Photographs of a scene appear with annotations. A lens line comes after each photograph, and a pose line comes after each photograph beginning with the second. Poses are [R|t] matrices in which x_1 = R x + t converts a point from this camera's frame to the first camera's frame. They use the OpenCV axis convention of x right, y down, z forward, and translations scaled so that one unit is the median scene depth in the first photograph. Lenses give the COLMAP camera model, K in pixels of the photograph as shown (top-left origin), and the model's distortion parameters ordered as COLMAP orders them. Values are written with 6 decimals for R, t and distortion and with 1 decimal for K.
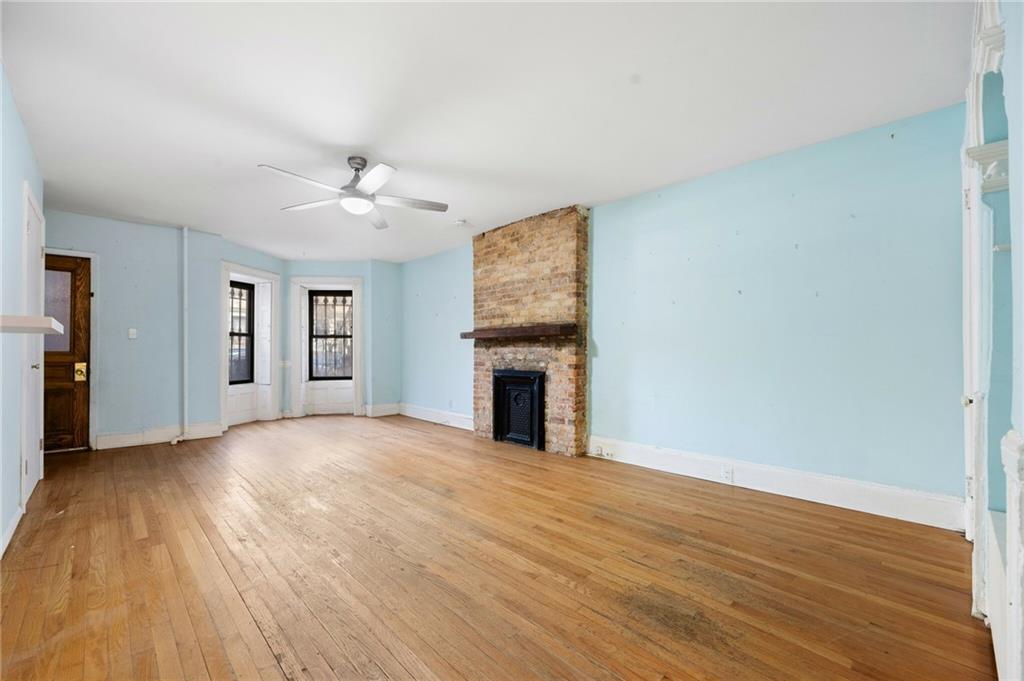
lens RADIAL K [[425.4, 0, 510.0], [0, 425.4, 343.9], [0, 0, 1]] dist [-0.001556, -0.000146]
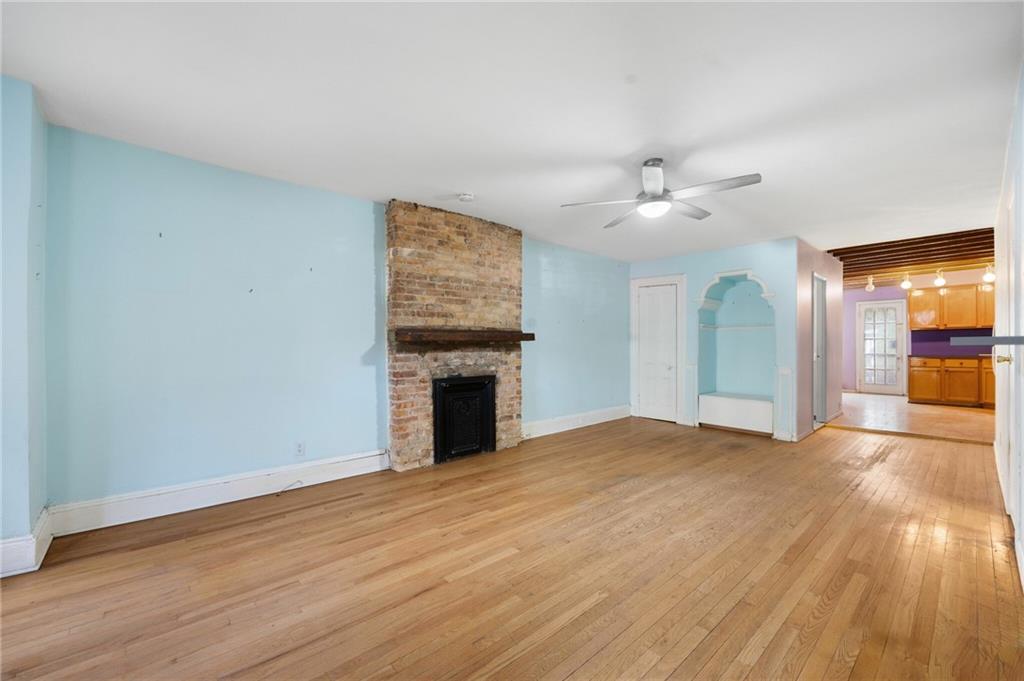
lens RADIAL K [[425.4, 0, 514.5], [0, 425.4, 345.9], [0, 0, 1]] dist [-0.001556, -0.000146]
pose [[0.019572, 0.002621, 0.999805, -0.910184], [-0.011161, 0.999935, -0.002403, -0.003865], [-0.999746, -0.011112, 0.019600, 0.882220]]
